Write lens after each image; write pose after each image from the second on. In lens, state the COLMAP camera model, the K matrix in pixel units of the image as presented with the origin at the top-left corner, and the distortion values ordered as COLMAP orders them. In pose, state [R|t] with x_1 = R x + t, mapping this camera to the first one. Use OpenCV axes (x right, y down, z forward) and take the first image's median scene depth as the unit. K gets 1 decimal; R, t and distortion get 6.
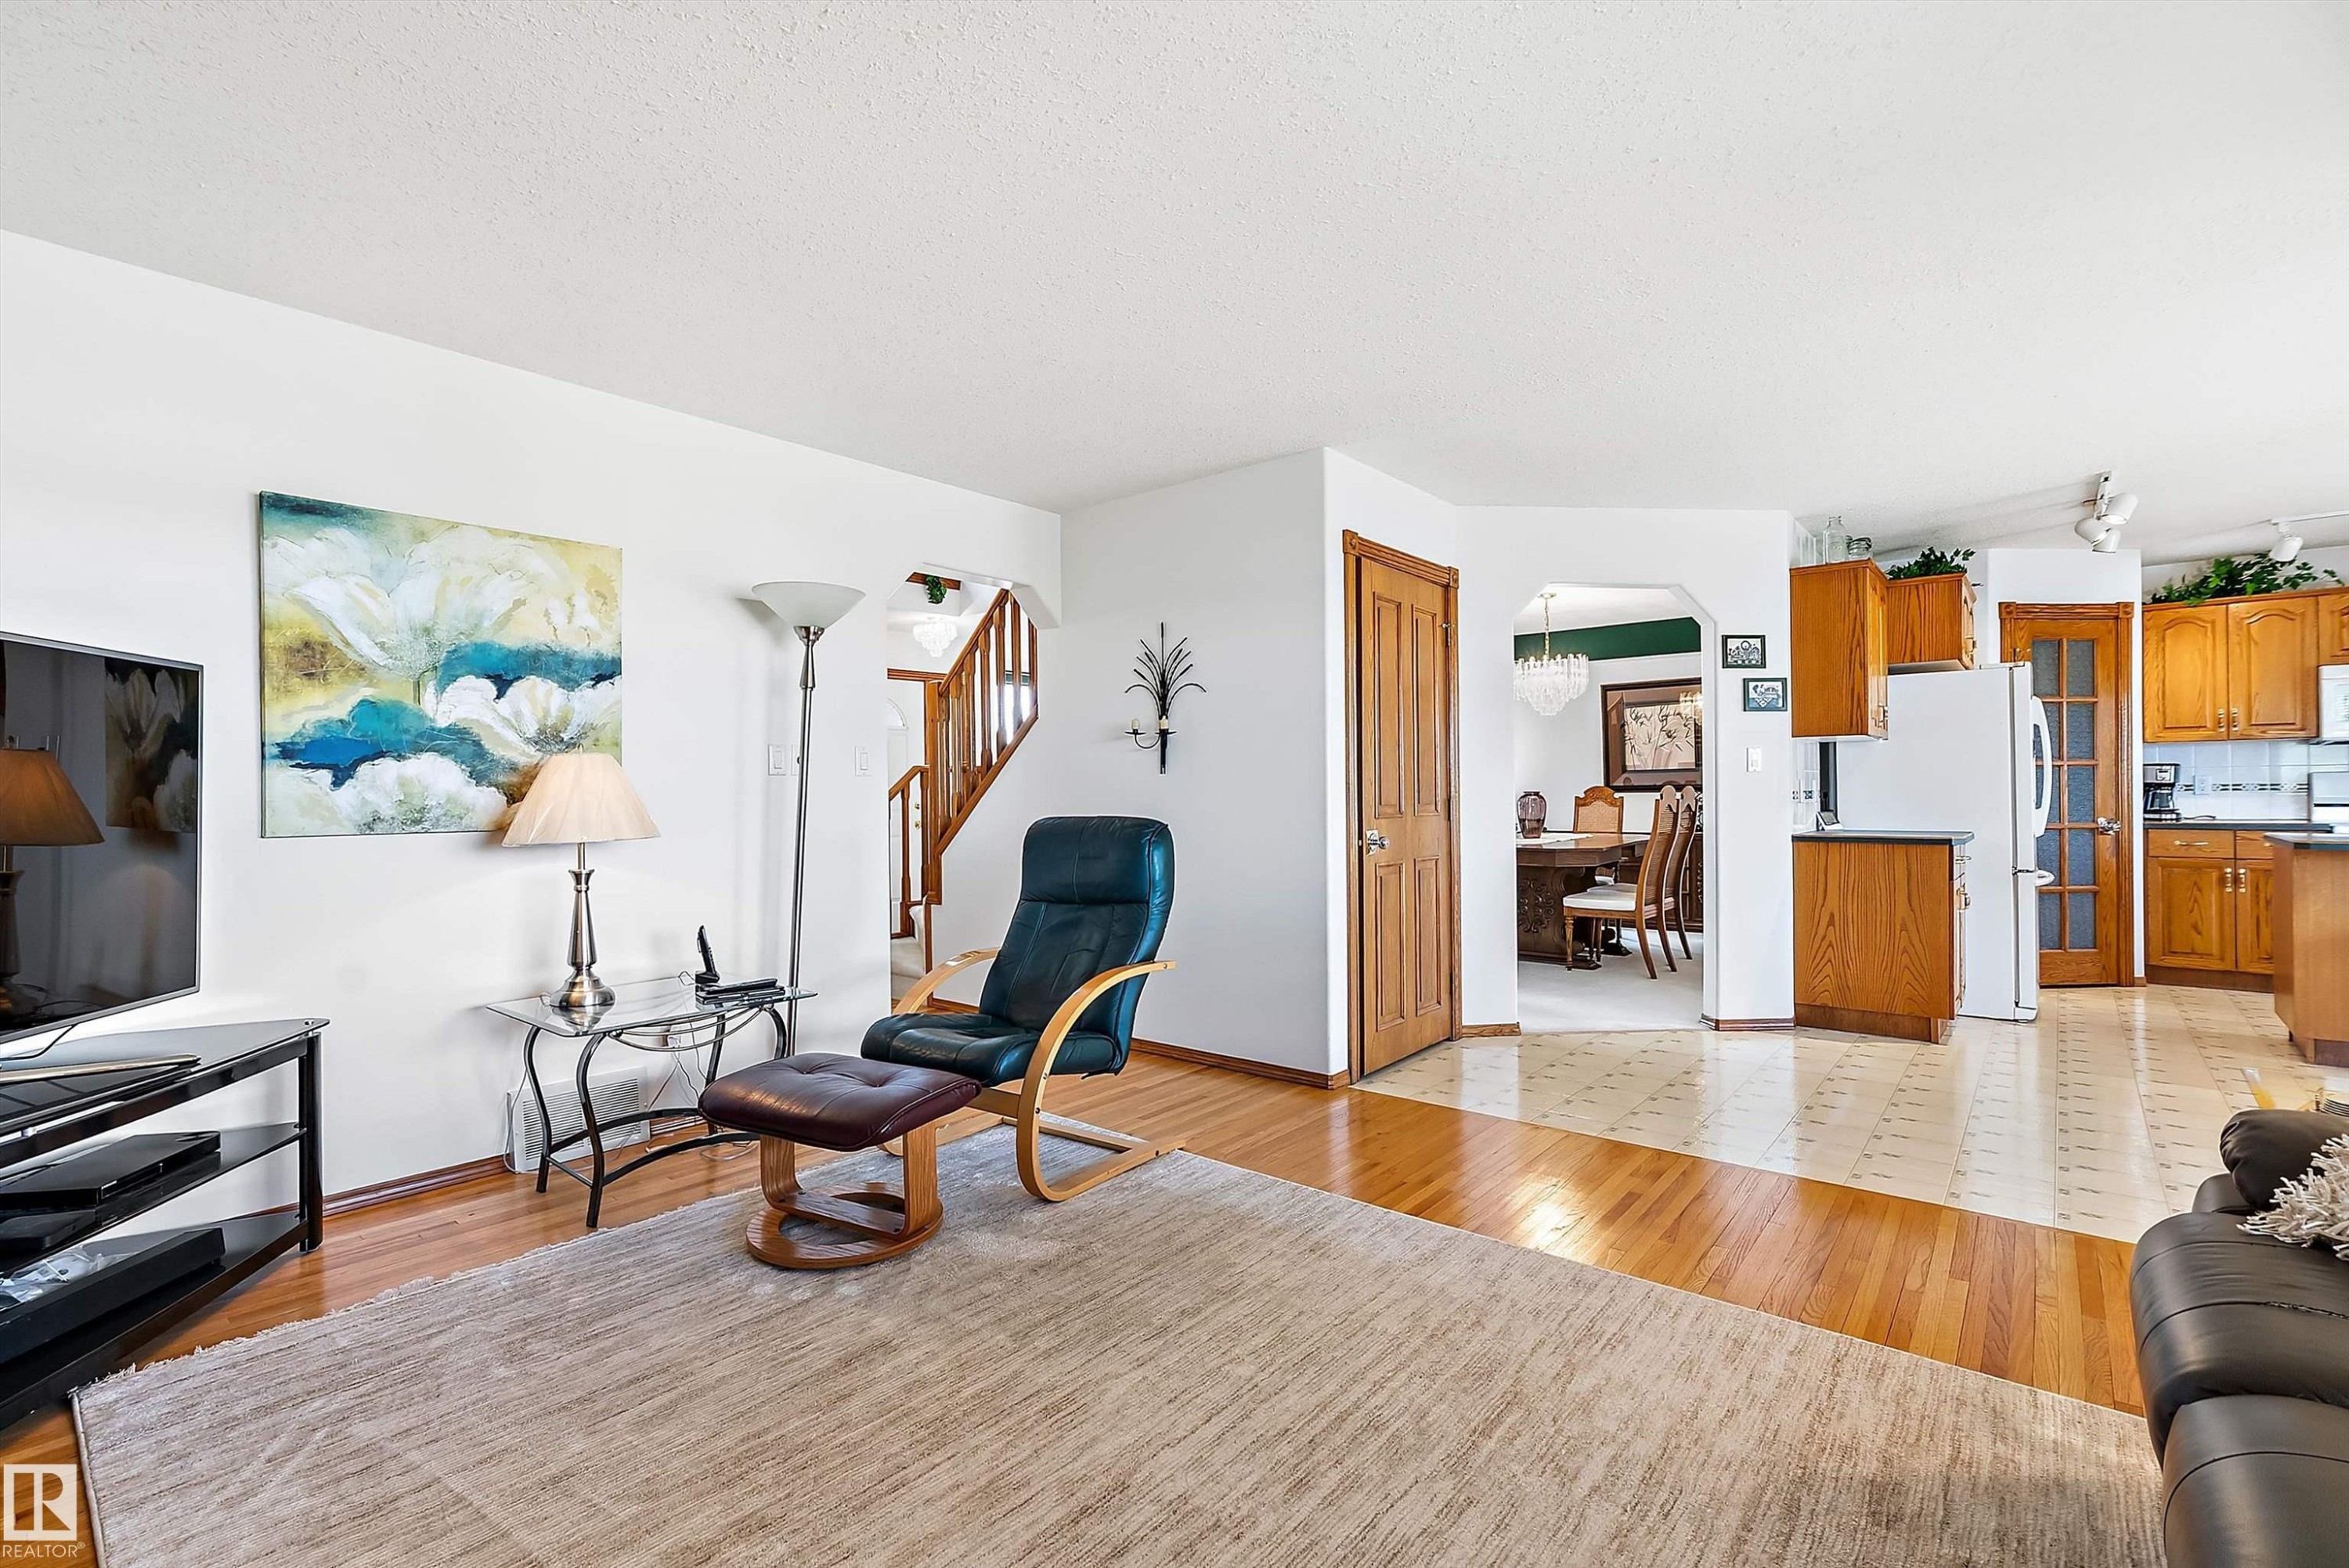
lens RADIAL K [[1038.8, 0, 1157.5], [0, 1038.8, 792.2], [0, 0, 1]] dist [-0.012611, 0.003328]
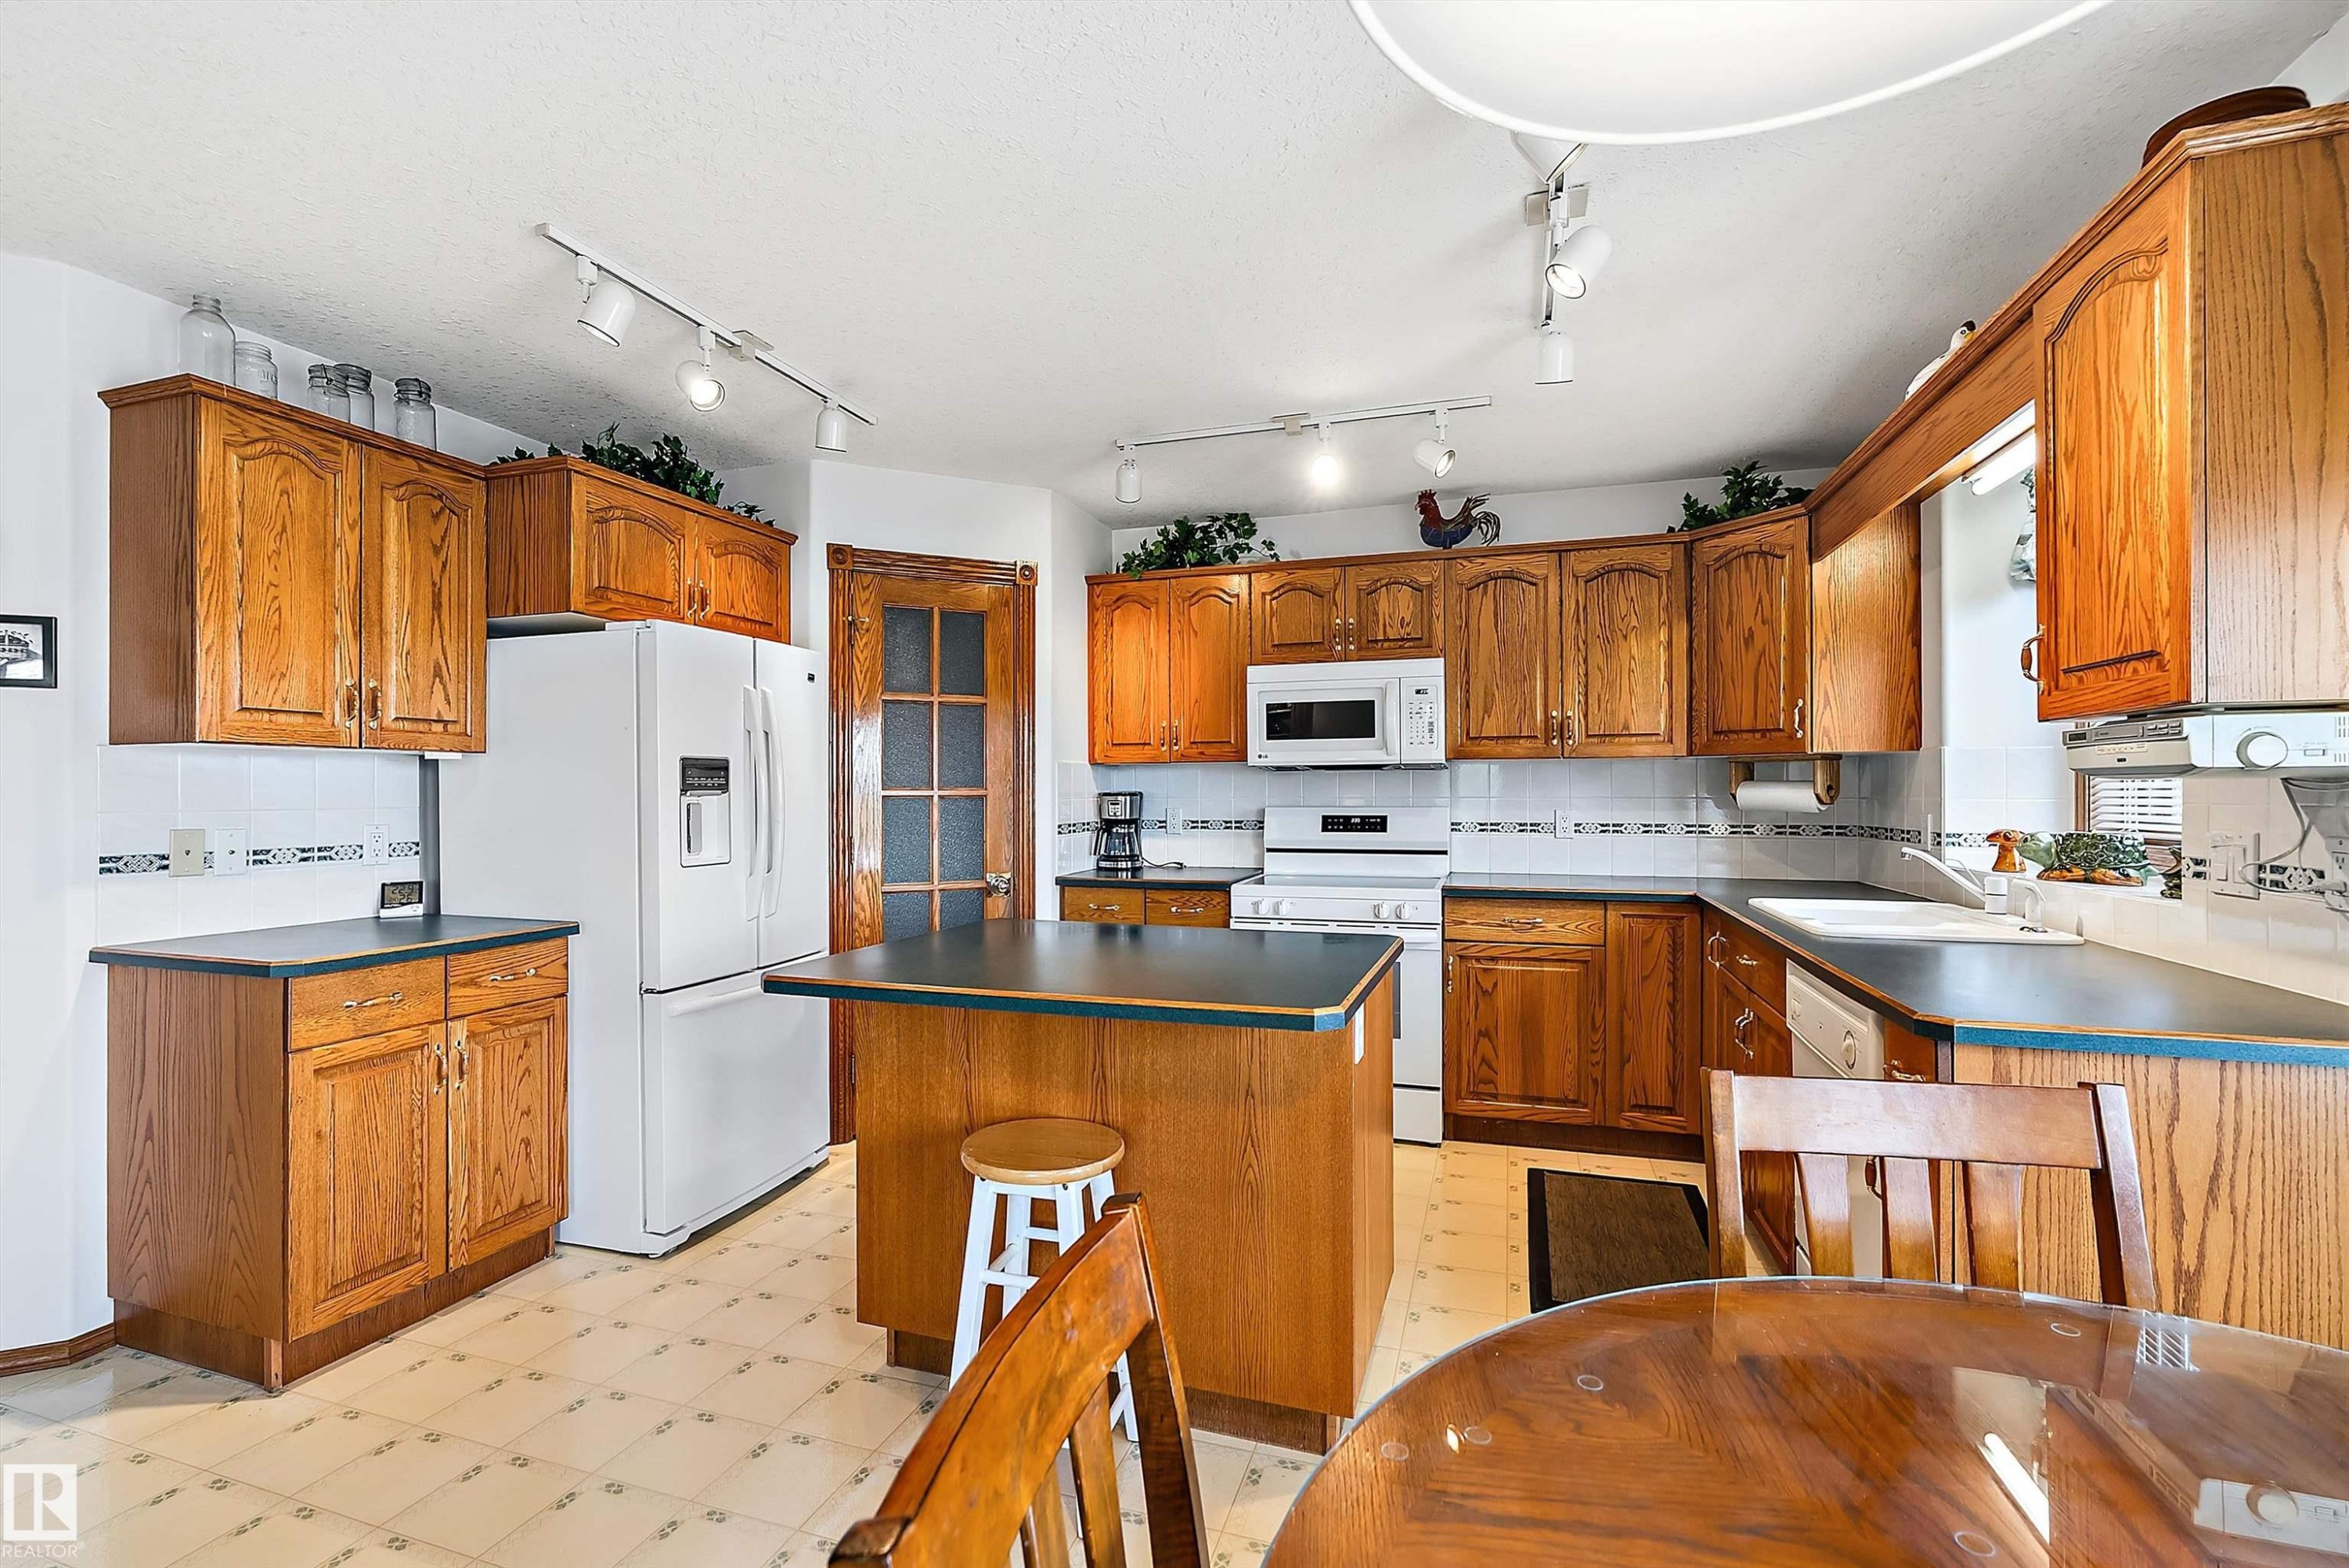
lens RADIAL K [[1038.8, 0, 1157.5], [0, 1038.8, 792.2], [0, 0, 1]] dist [-0.012611, 0.003328]
pose [[0.923690, 0.006436, 0.383088, 0.753431], [-0.006264, 0.999979, -0.001697, -0.028418], [-0.383091, -0.000832, 0.923710, 0.317119]]
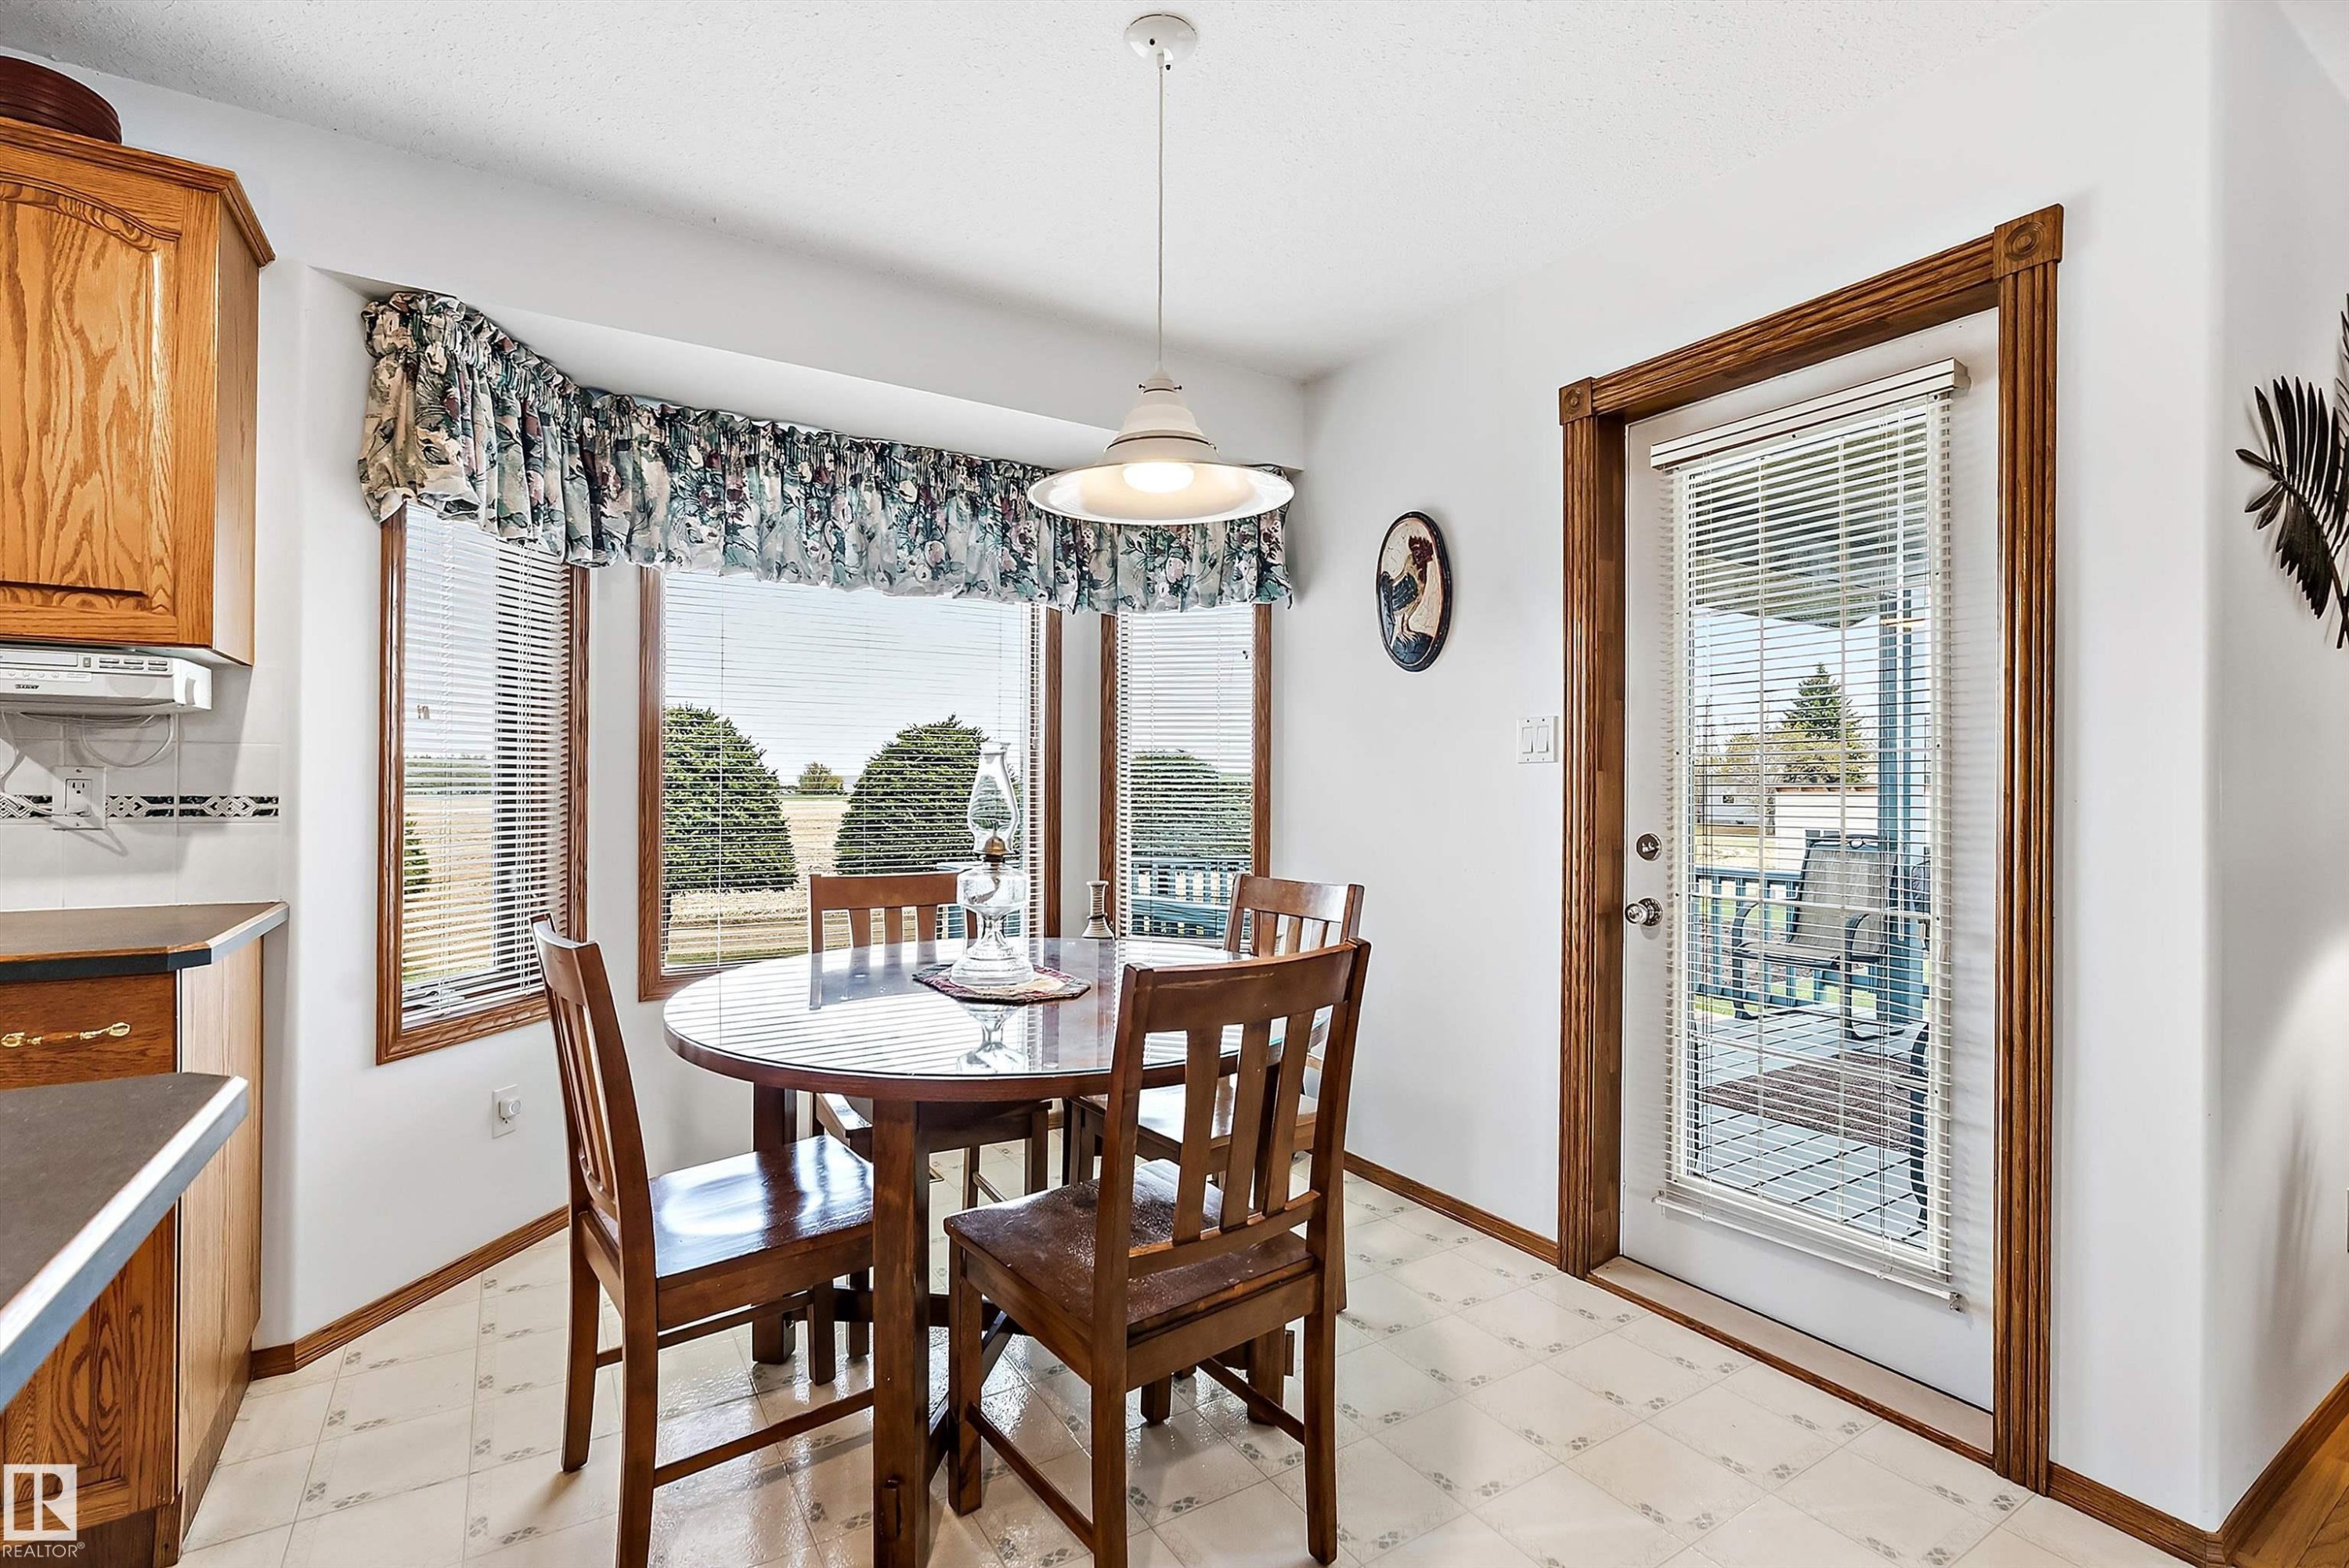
lens RADIAL K [[1055.6, 0, 1174.5], [0, 1055.6, 784.0], [0, 0, 1]] dist [-0.020204, 0.004758]
pose [[-0.957133, 0.004217, 0.289617, 0.730070], [0.002055, 0.999968, -0.007768, -0.009860], [-0.289641, -0.006840, -0.957111, 0.665178]]
